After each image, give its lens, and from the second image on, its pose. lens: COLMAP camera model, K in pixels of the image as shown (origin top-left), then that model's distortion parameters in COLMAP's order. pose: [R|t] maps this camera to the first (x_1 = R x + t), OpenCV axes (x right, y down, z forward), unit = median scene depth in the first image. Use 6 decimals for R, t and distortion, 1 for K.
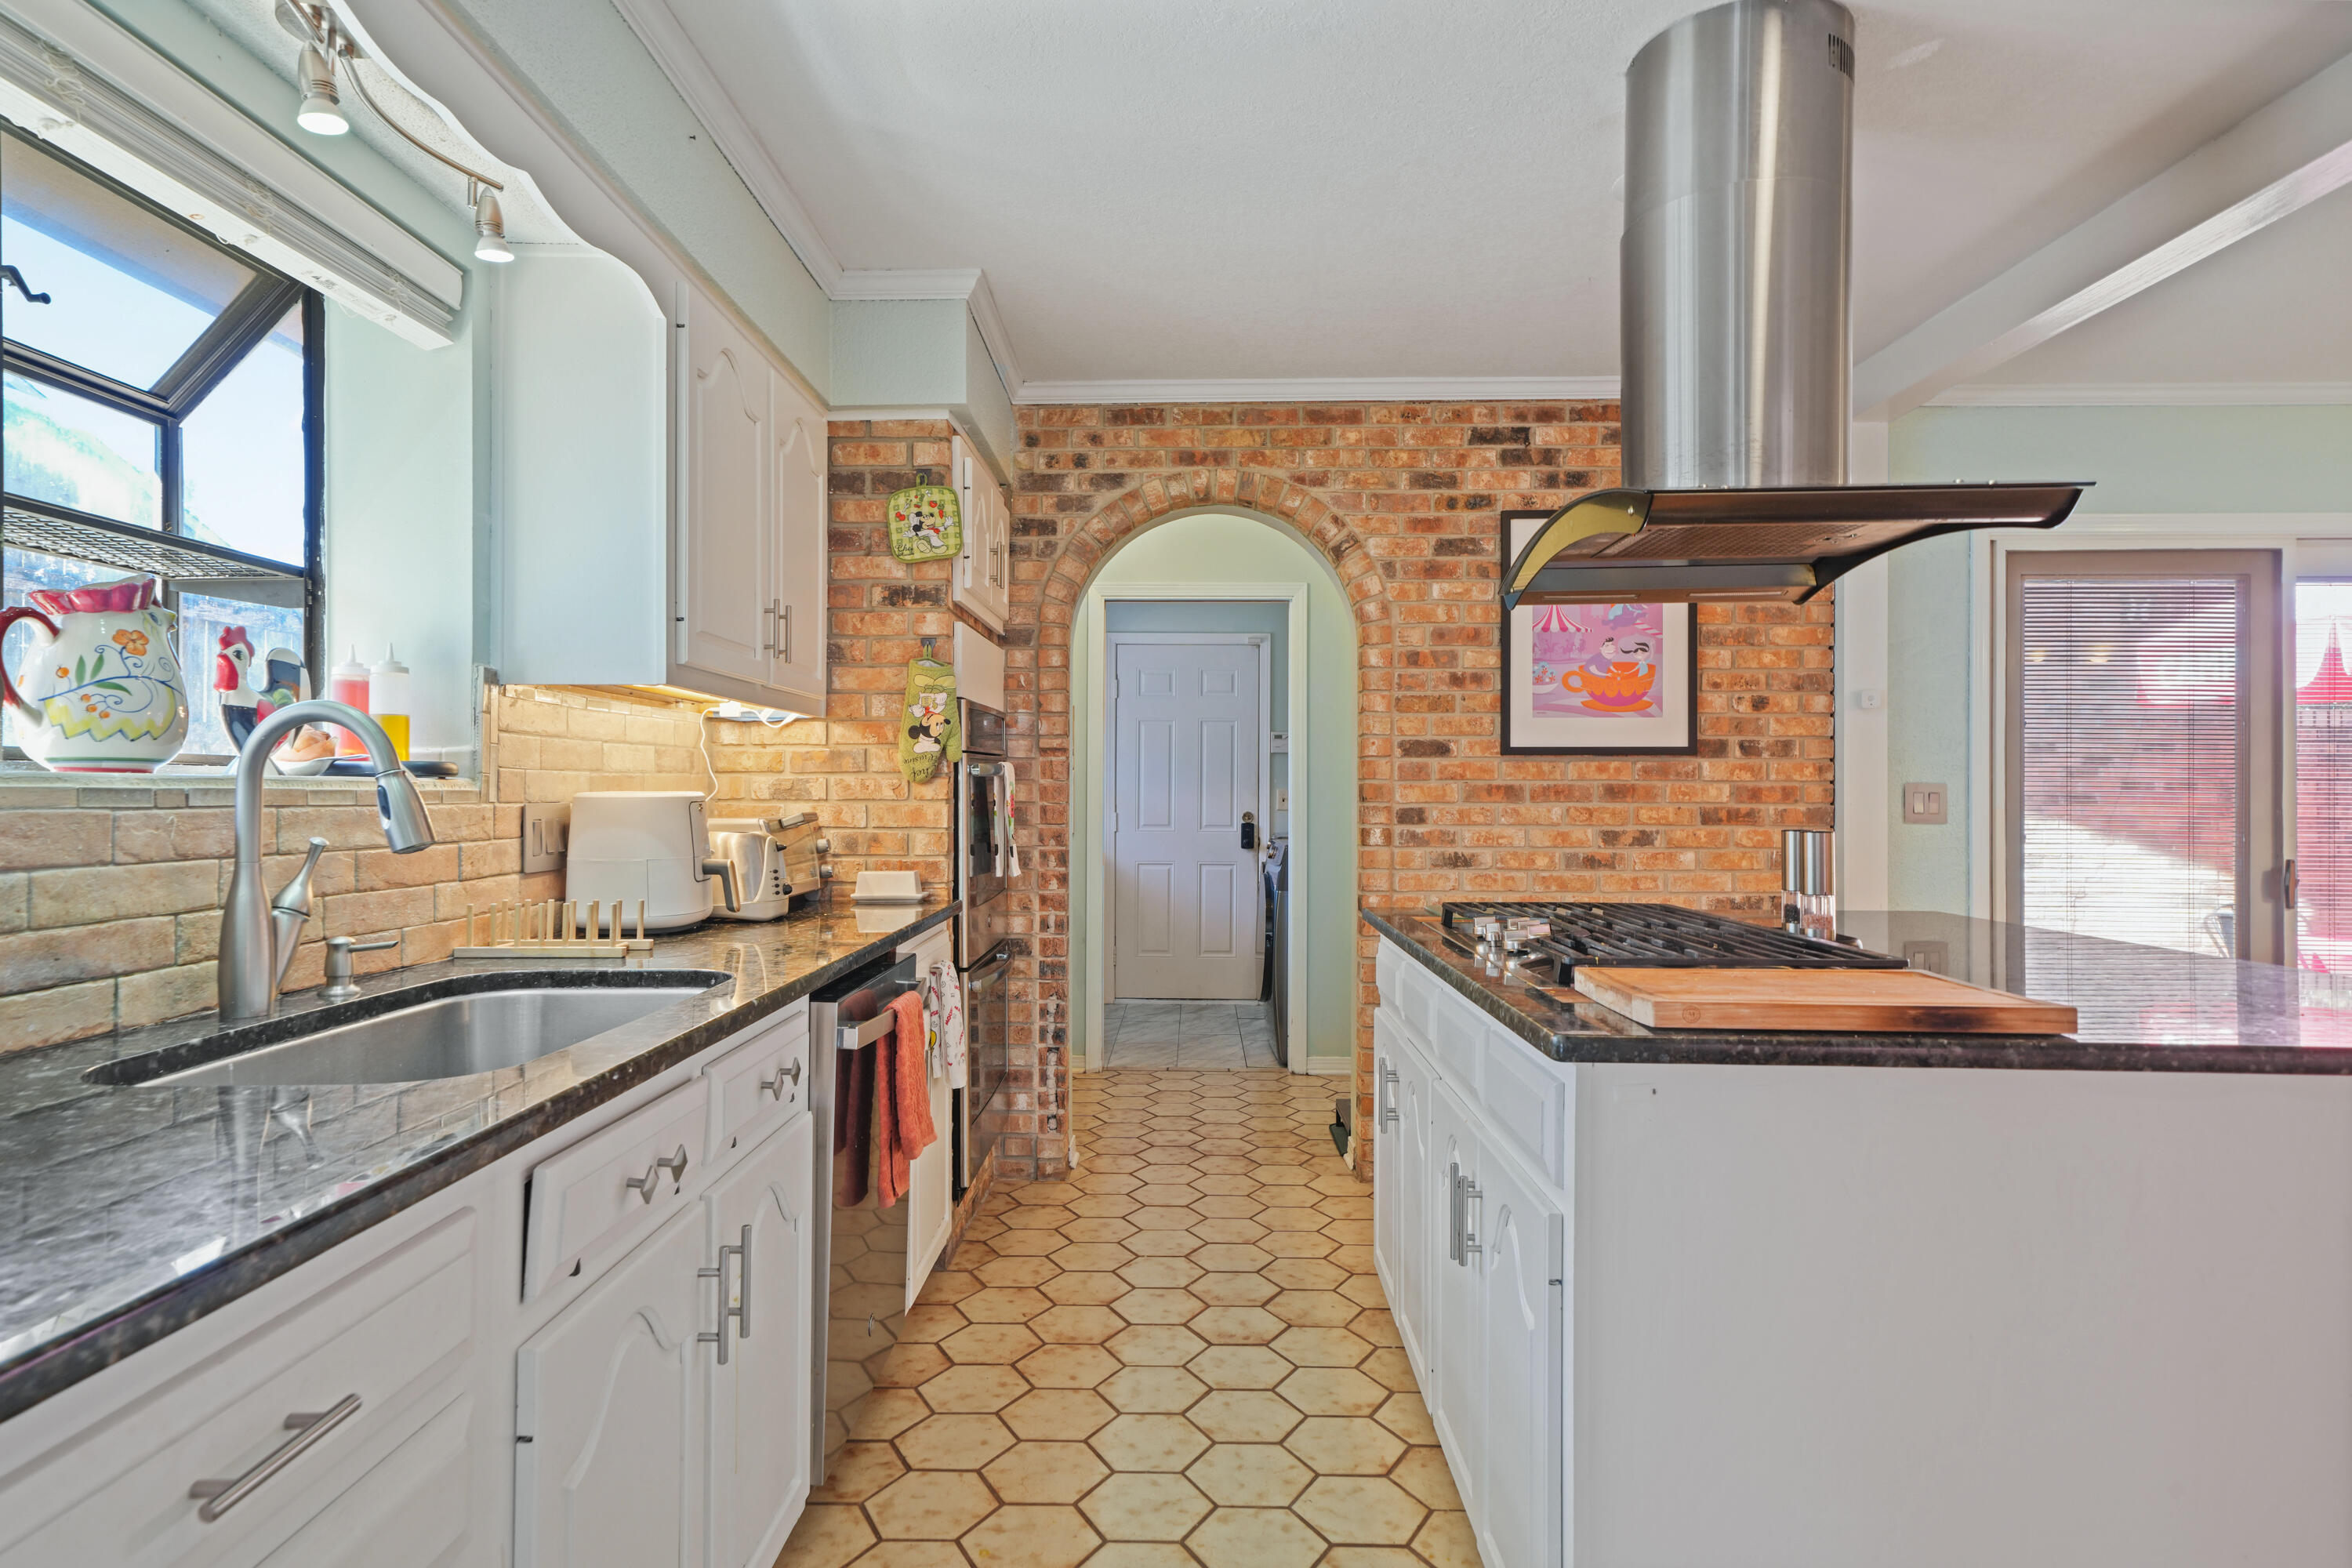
lens RADIAL K [[1298.8, 0, 1131.5], [0, 1298.8, 788.8], [0, 0, 1]] dist [0.023840, 0.000218]
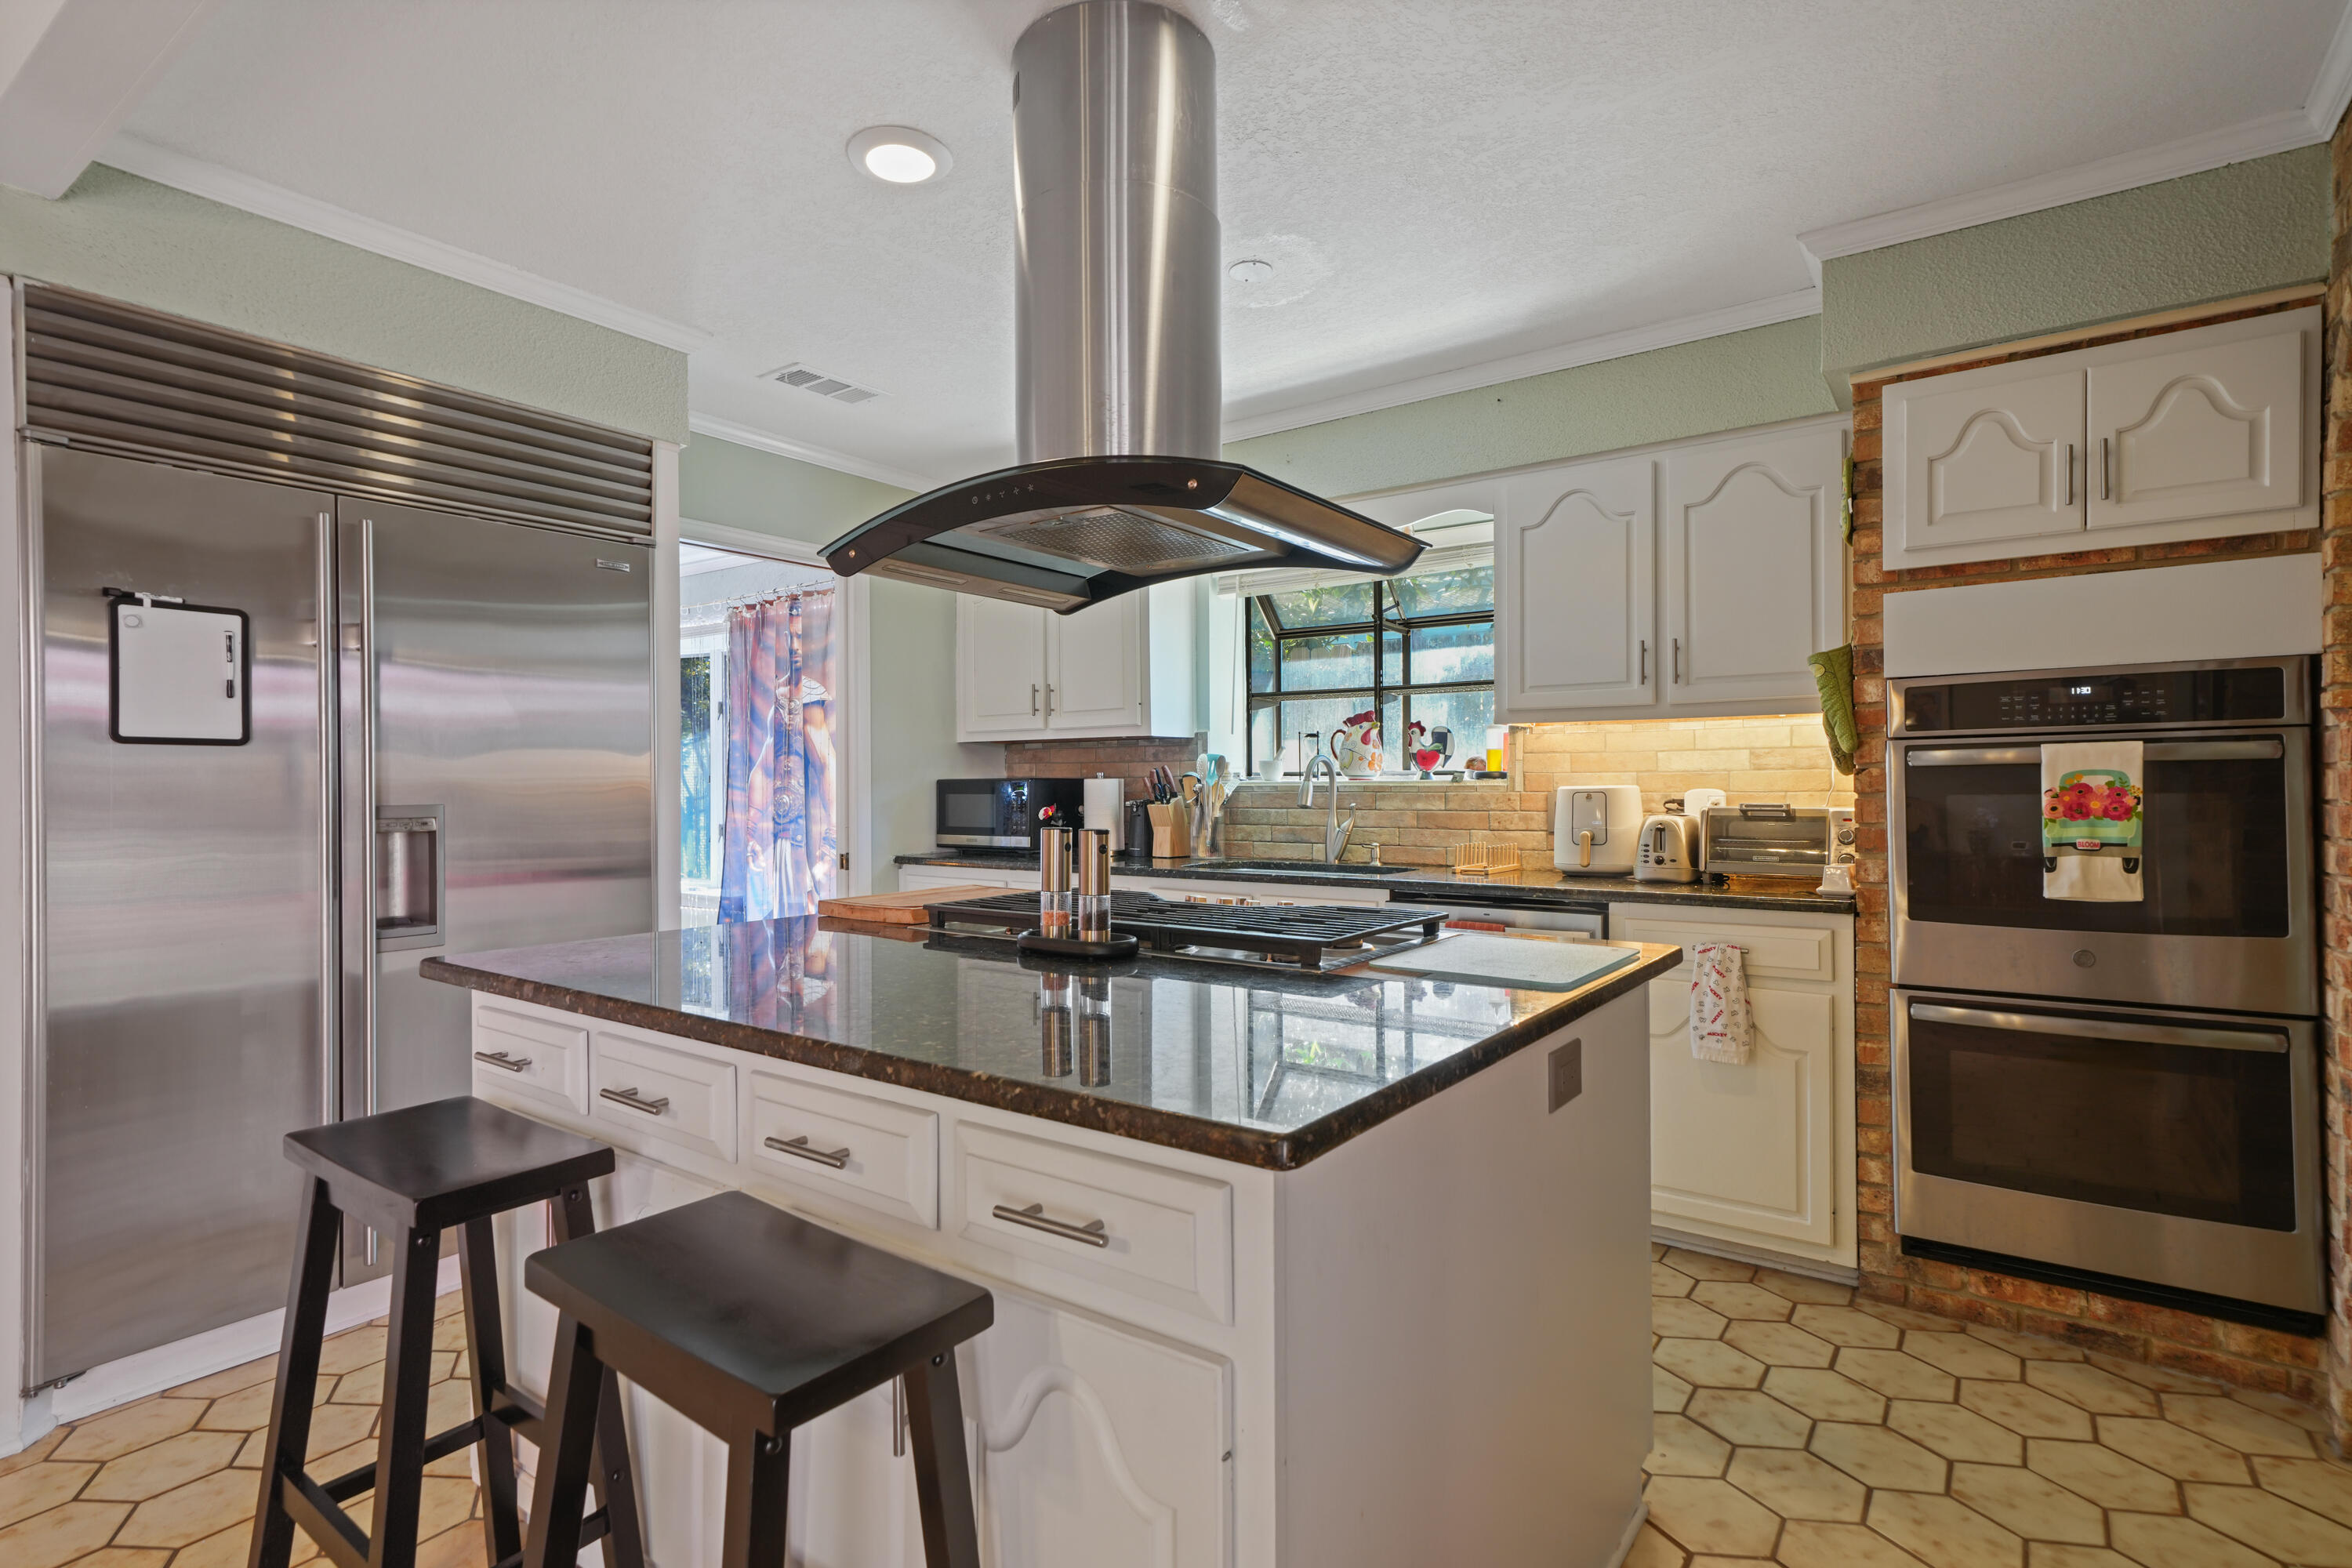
lens RADIAL K [[1117.5, 0, 1155.0], [0, 1117.5, 783.8], [0, 0, 1]] dist [0.004421, 0.000483]
pose [[-0.566554, -0.000455, -0.824025, 0.651572], [0.005303, 0.999977, -0.004199, 0.001758], [0.824008, -0.006749, -0.566538, 0.846301]]
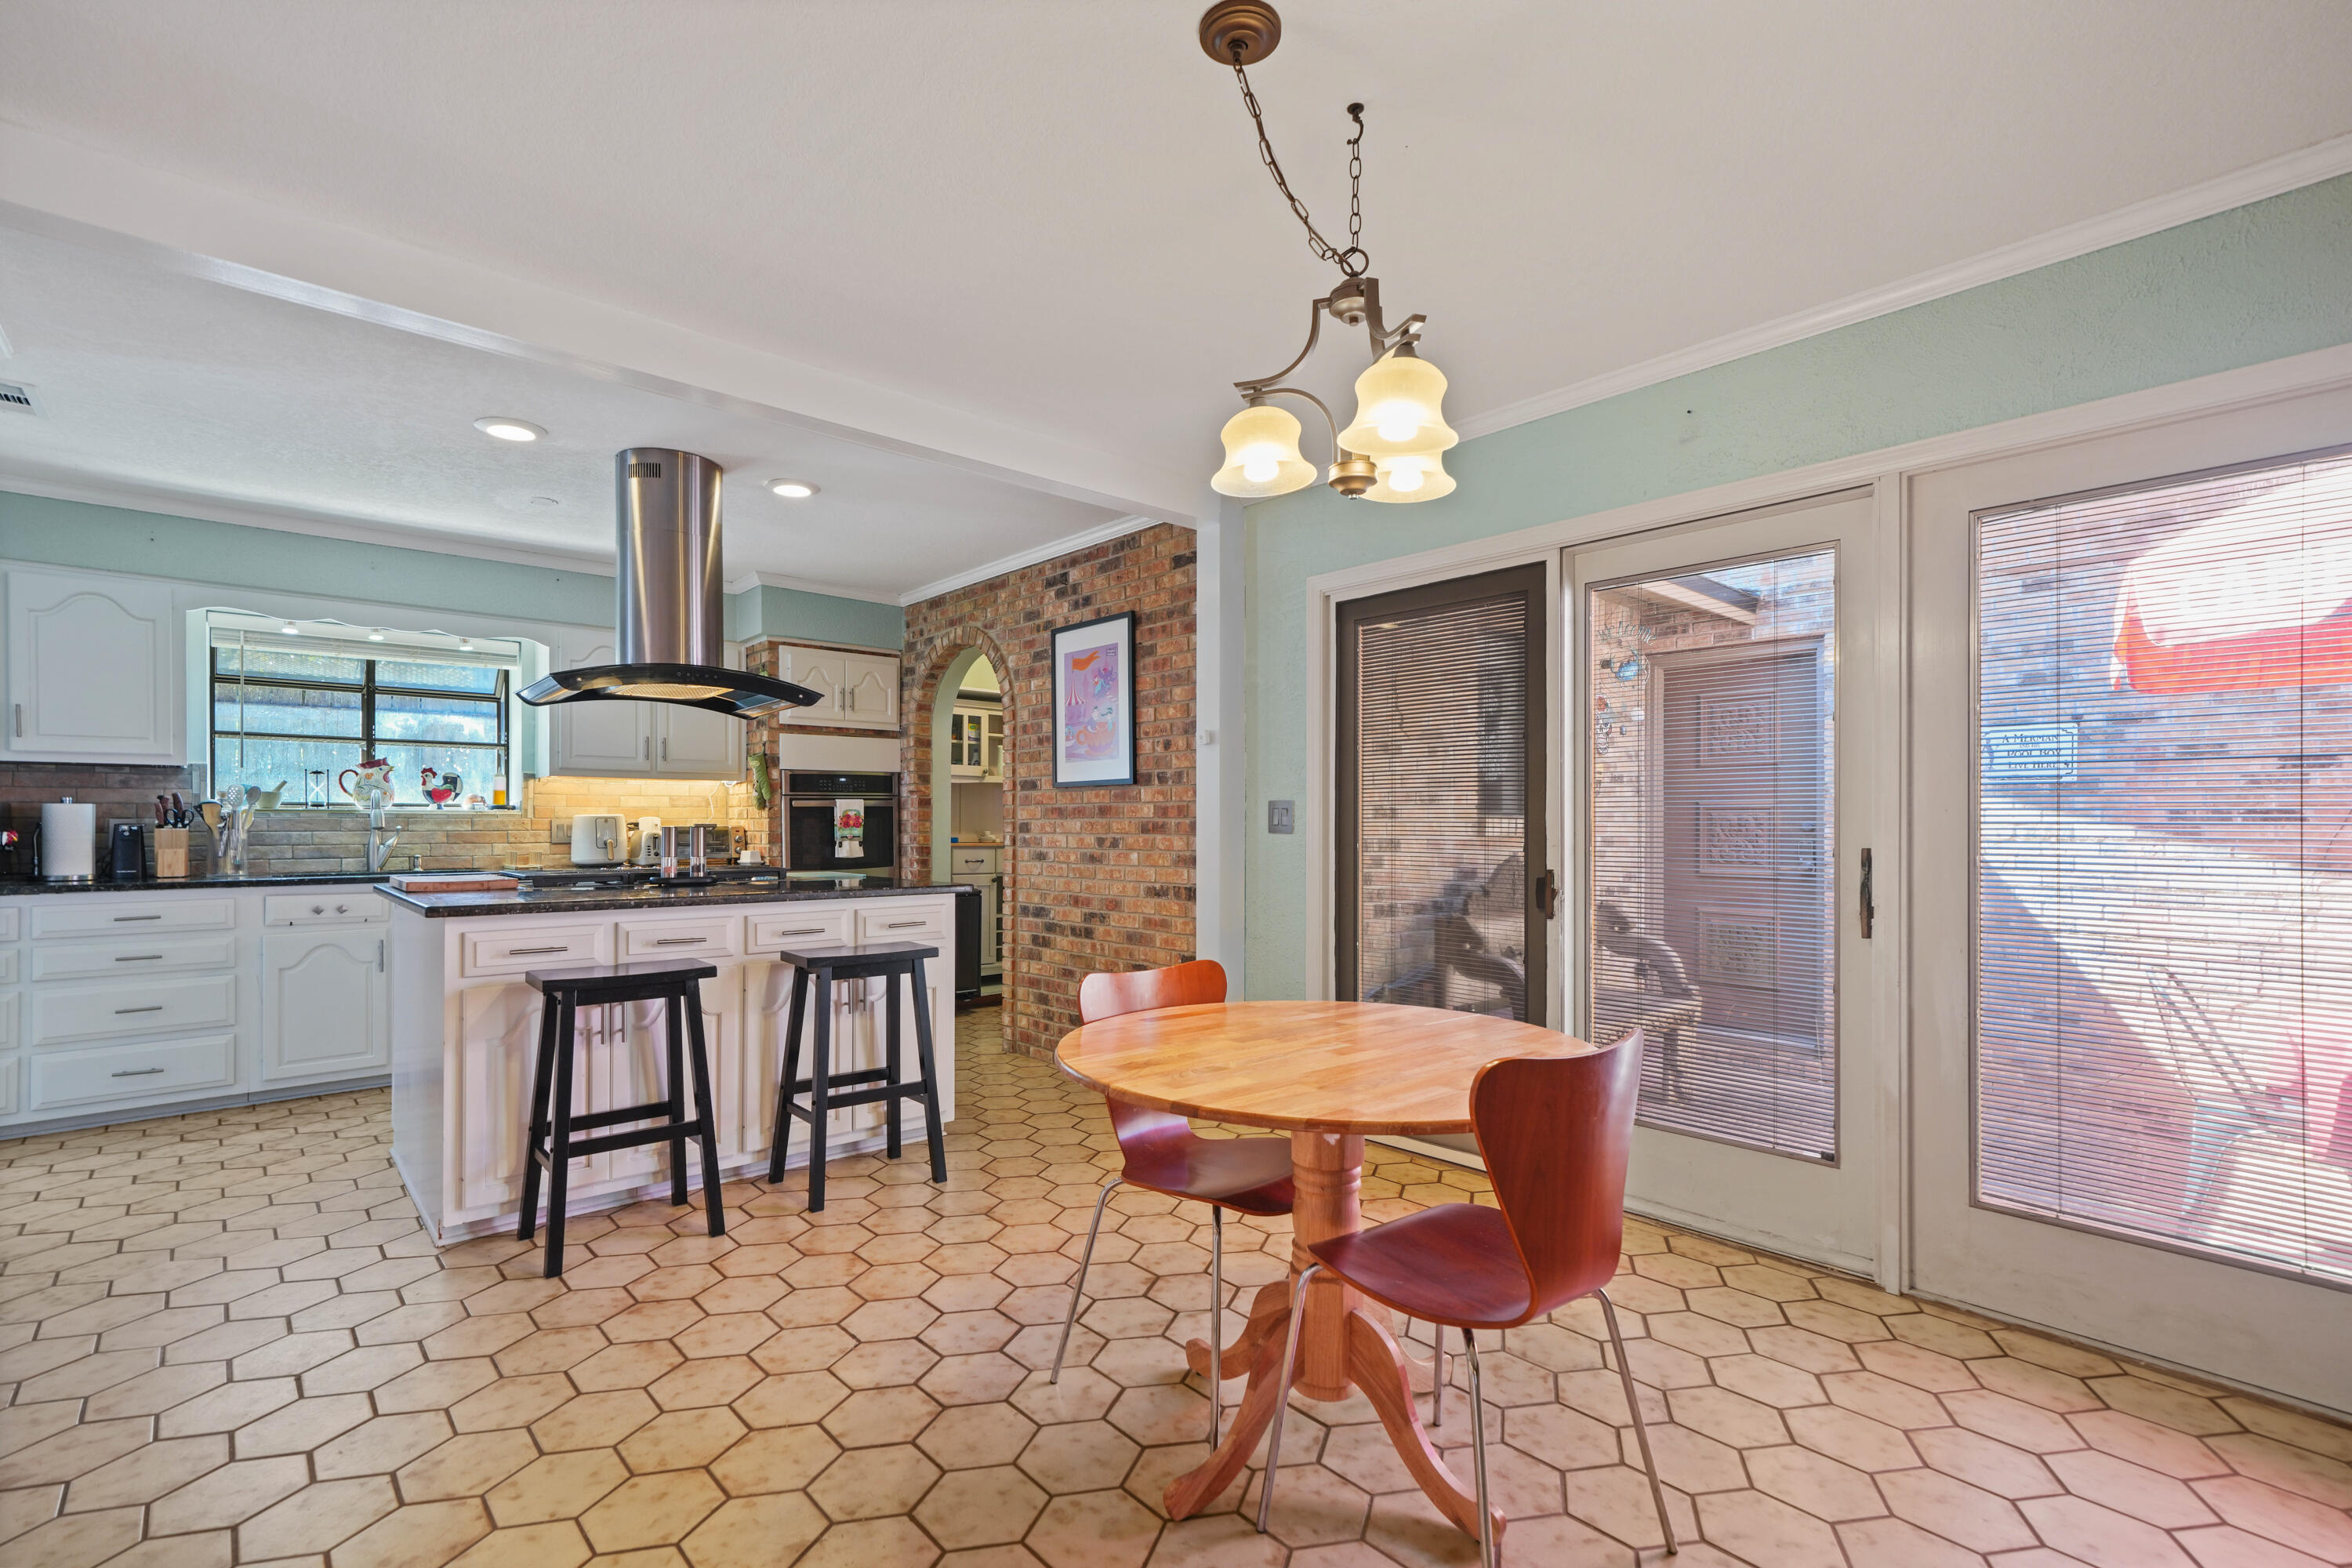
lens RADIAL K [[1085.8, 0, 1218.0], [0, 1085.8, 822.7], [0, 0, 1]] dist [0.002170, 0.000137]
pose [[0.691246, -0.005650, -0.722598, 1.340644], [0.004663, 0.999983, -0.003358, 0.020253], [0.722605, -0.001048, 0.691261, 0.251429]]
